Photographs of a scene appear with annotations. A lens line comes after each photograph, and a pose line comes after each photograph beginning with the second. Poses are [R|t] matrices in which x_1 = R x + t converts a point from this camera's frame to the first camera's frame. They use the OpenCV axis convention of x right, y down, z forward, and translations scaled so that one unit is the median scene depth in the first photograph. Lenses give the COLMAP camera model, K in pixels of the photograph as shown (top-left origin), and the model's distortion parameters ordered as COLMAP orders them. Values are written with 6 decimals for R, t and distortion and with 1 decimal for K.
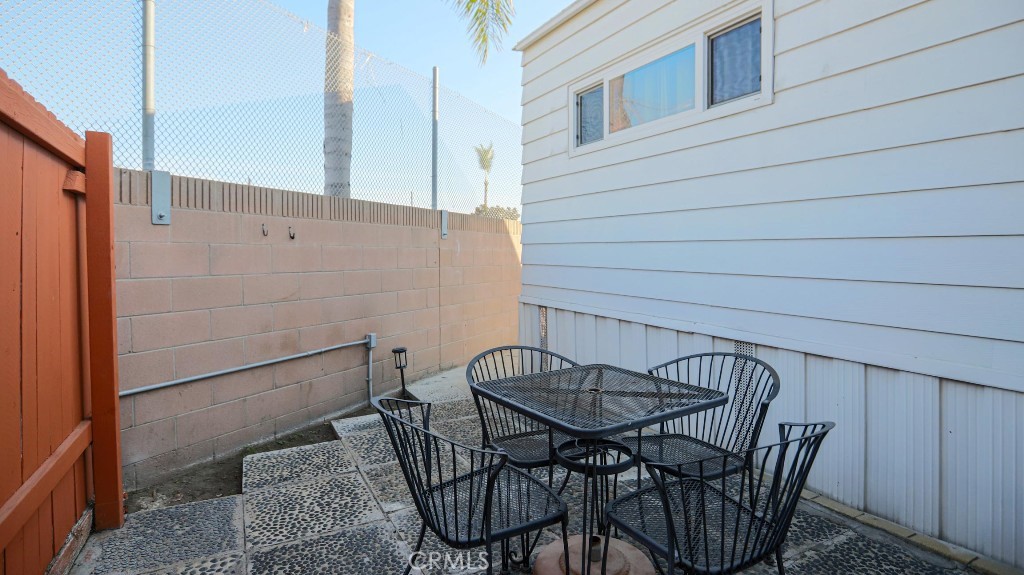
lens RADIAL K [[508.3, 0, 460.8], [0, 508.3, 259.1], [0, 0, 1]] dist [-0.055110, 0.022920]
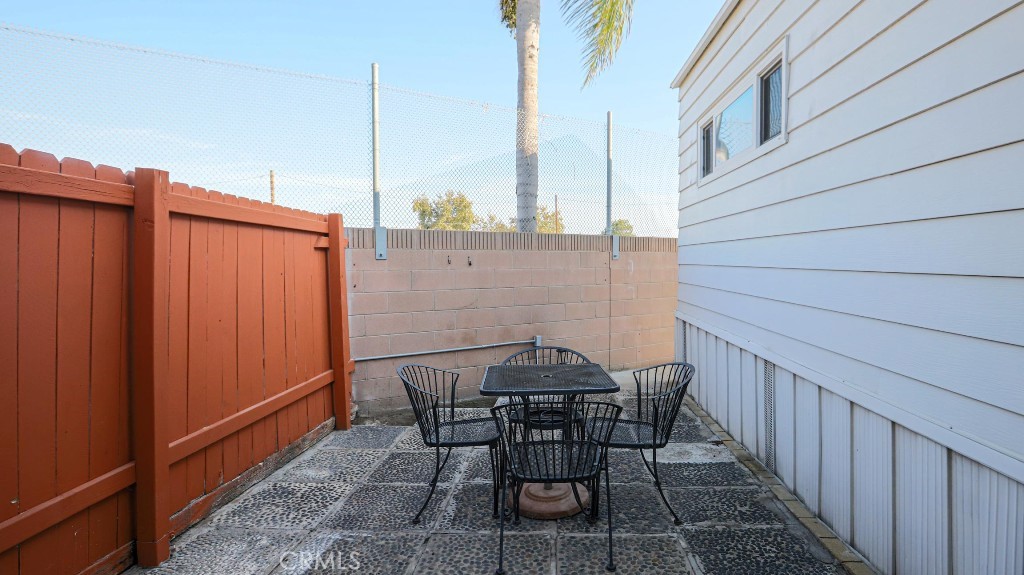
lens RADIAL K [[500.6, 0, 505.4], [0, 500.6, 279.2], [0, 0, 1]] dist [-0.055162, 0.025522]
pose [[0.865416, 0.006114, -0.501017, 0.546732], [0.006045, 0.999725, 0.022642, -0.037723], [0.501018, -0.022624, 0.865141, -0.206994]]
